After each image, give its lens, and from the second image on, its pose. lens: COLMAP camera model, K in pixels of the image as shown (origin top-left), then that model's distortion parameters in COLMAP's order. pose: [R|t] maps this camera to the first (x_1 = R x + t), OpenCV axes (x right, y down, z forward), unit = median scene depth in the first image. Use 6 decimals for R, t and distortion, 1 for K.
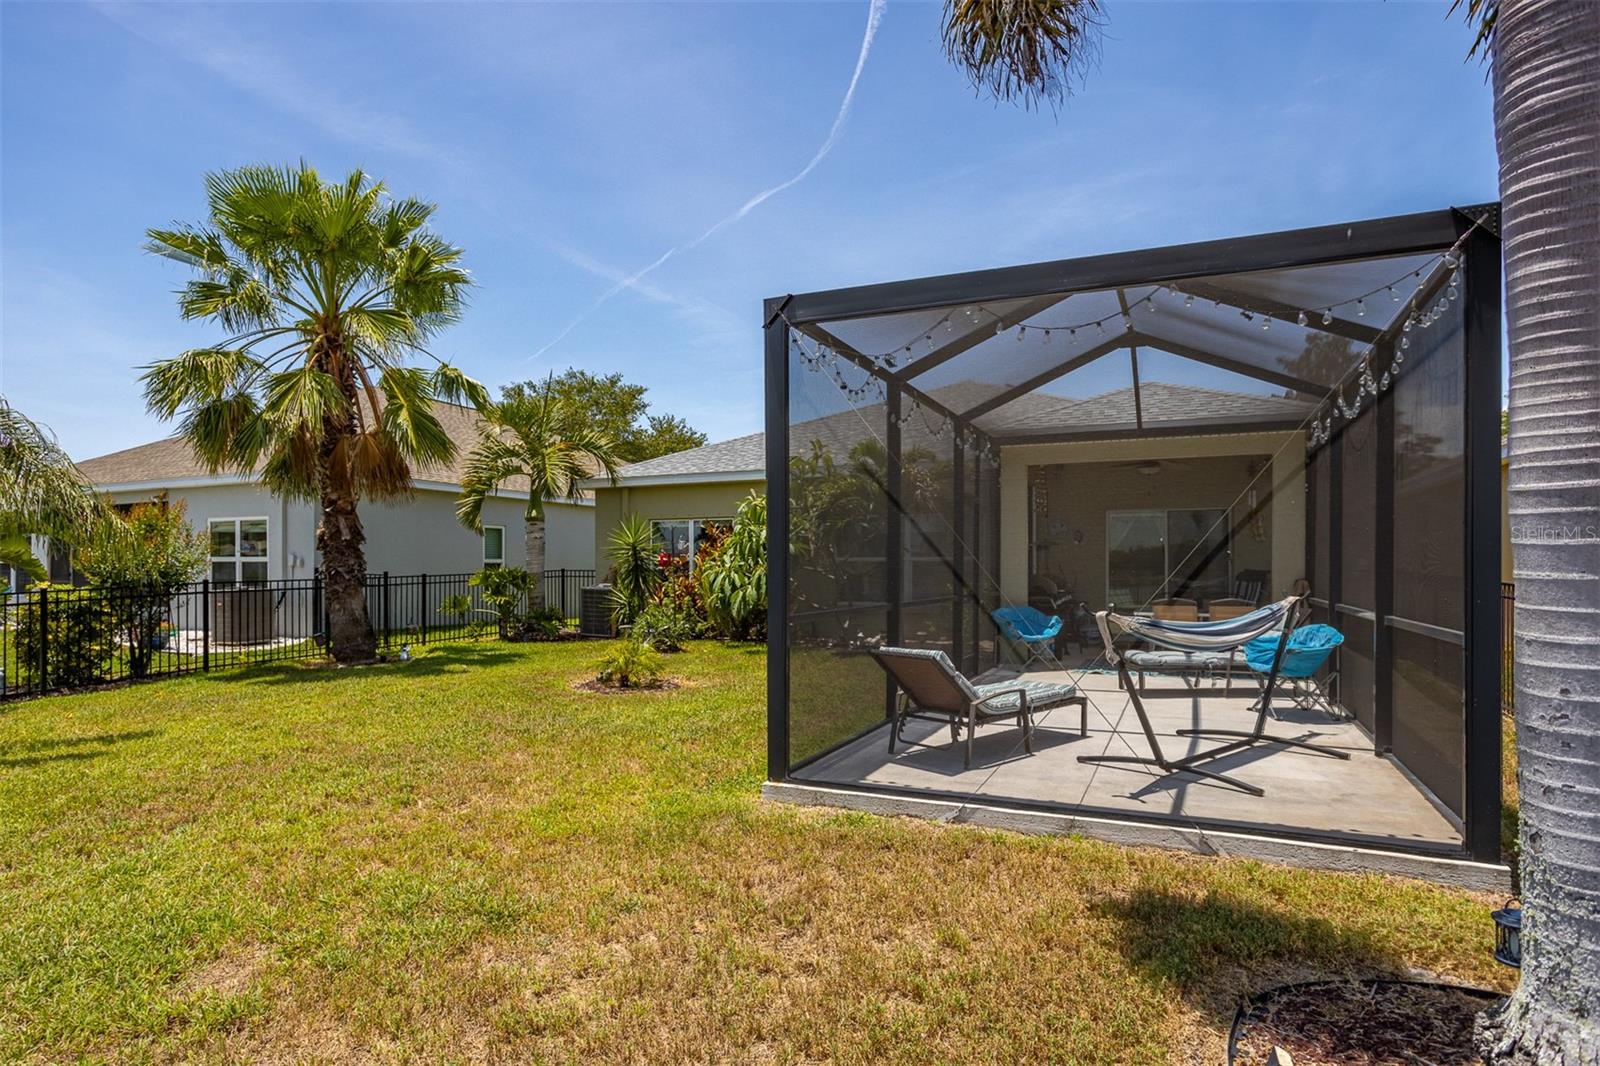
lens RADIAL K [[826.4, 0, 800.0], [0, 826.4, 533.0], [0, 0, 1]] dist [-0.046657, 0.029097]
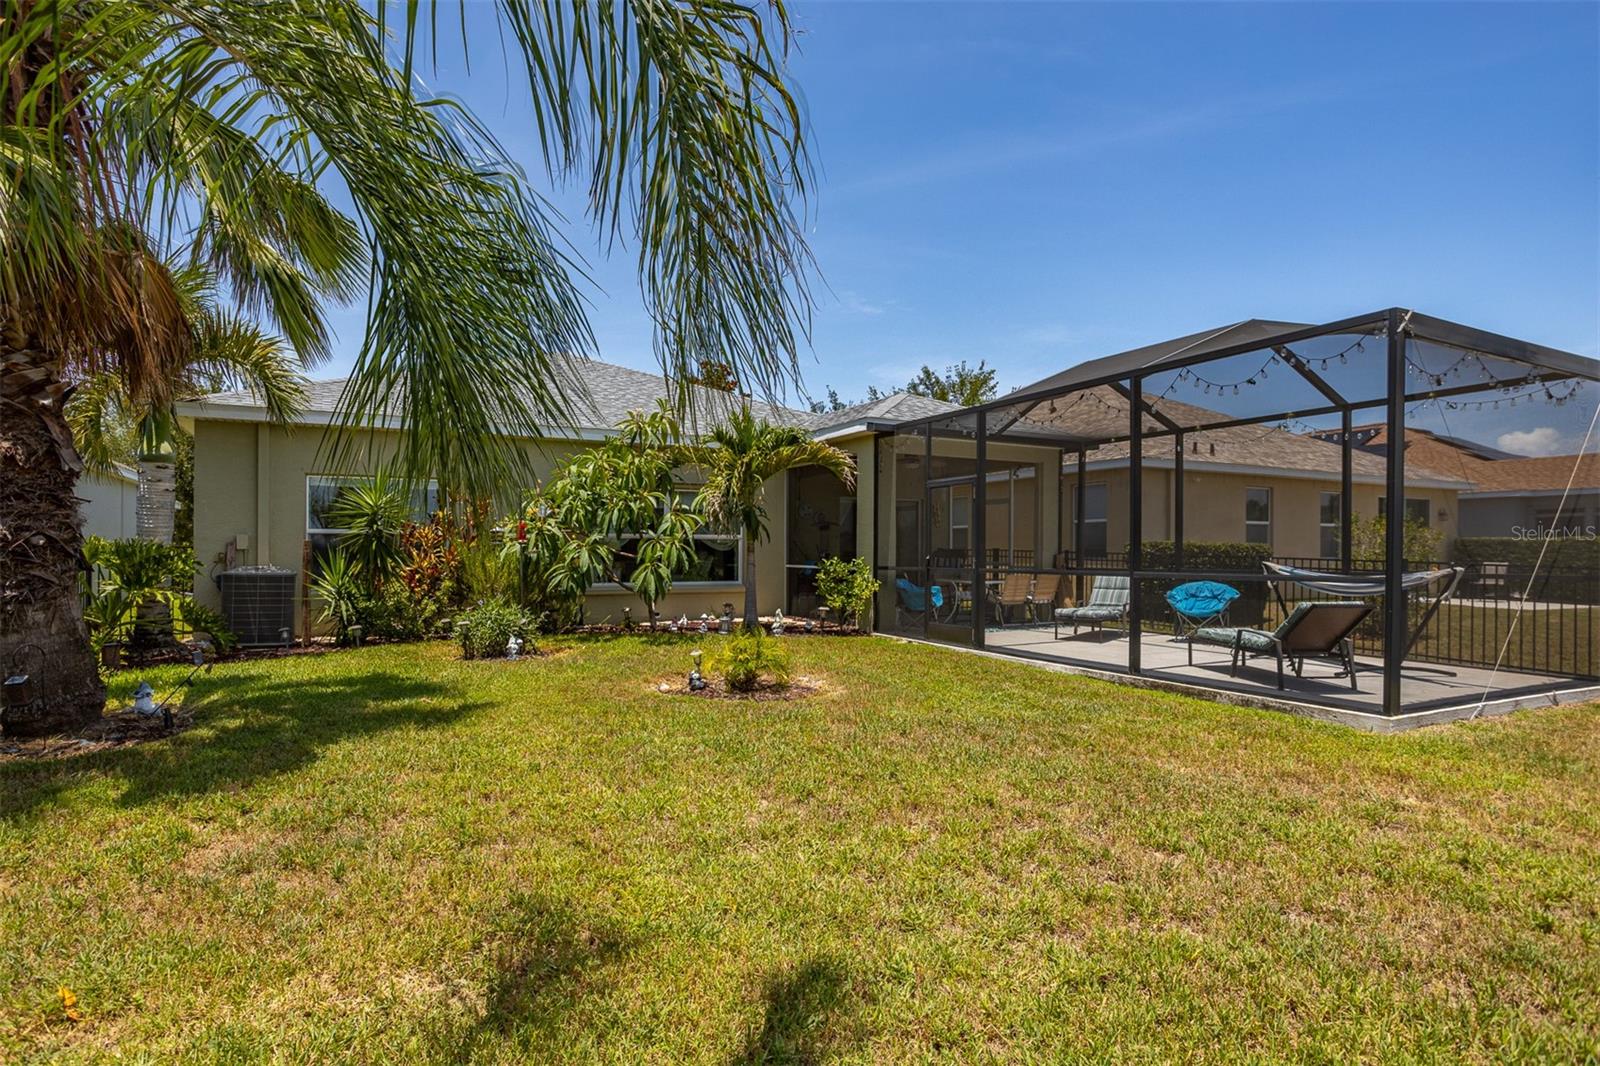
lens RADIAL K [[779.4, 0, 811.1], [0, 779.4, 511.5], [0, 0, 1]] dist [-0.023334, 0.000252]
pose [[0.665486, 0.039930, 0.745342, -0.599018], [-0.032167, 0.999175, -0.024807, 0.028140], [-0.745717, -0.007467, 0.666221, 0.390824]]
